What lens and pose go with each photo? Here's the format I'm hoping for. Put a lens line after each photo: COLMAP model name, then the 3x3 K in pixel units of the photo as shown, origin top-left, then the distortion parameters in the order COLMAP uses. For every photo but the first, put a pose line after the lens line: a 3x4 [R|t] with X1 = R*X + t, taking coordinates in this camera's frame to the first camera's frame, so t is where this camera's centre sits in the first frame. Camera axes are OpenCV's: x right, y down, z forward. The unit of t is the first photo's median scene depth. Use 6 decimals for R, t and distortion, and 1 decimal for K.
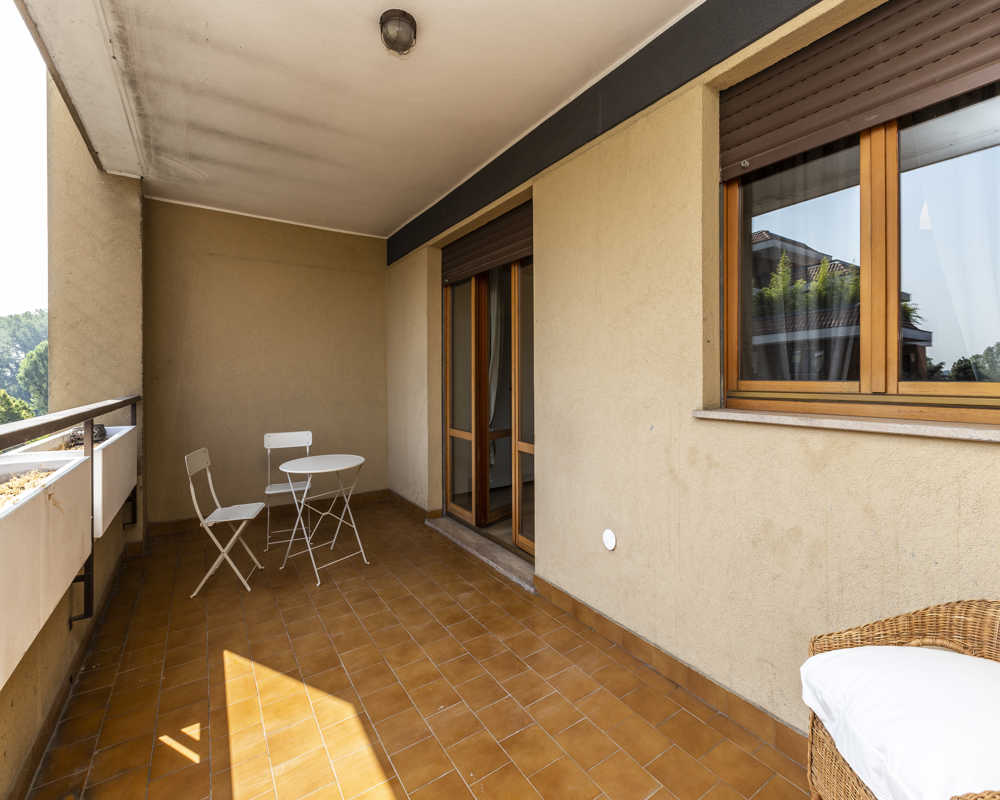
lens RADIAL K [[443.2, 0, 497.8], [0, 443.2, 378.5], [0, 0, 1]] dist [-0.001555, -0.000377]
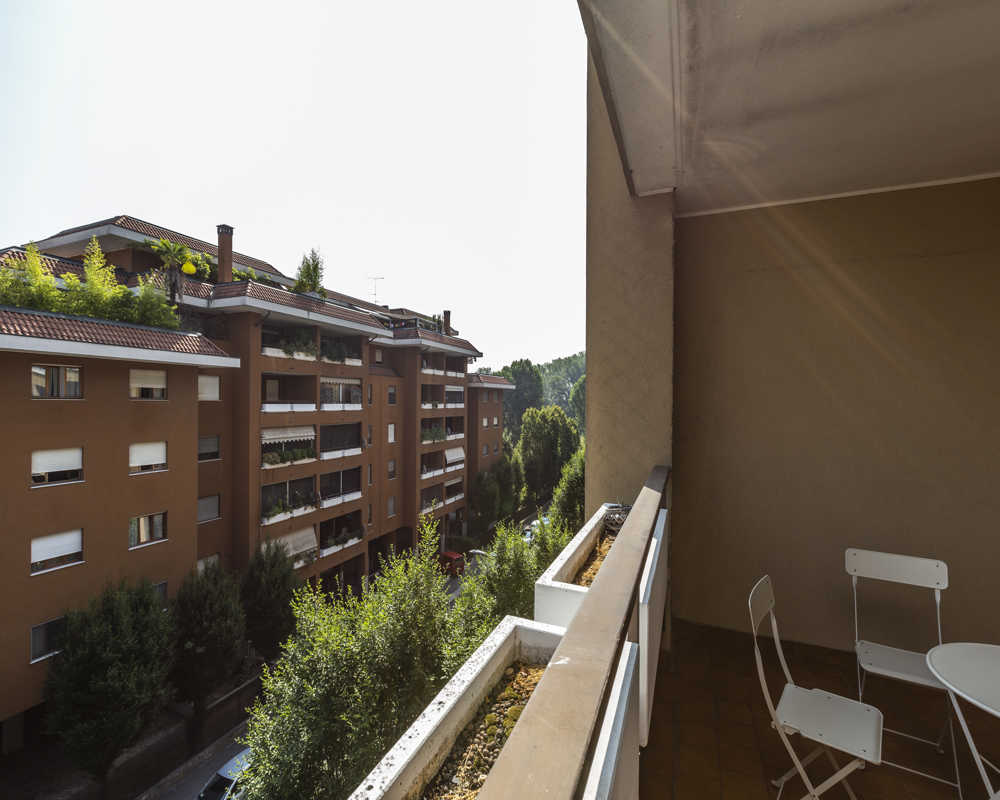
lens RADIAL K [[444.5, 0, 497.5], [0, 444.5, 399.9], [0, 0, 1]] dist [0.000101, 0.000087]
pose [[0.550937, 0.008065, -0.834508, -0.311947], [-0.009802, 0.999947, 0.003192, -0.078177], [0.834489, 0.006421, 0.550987, 0.302222]]
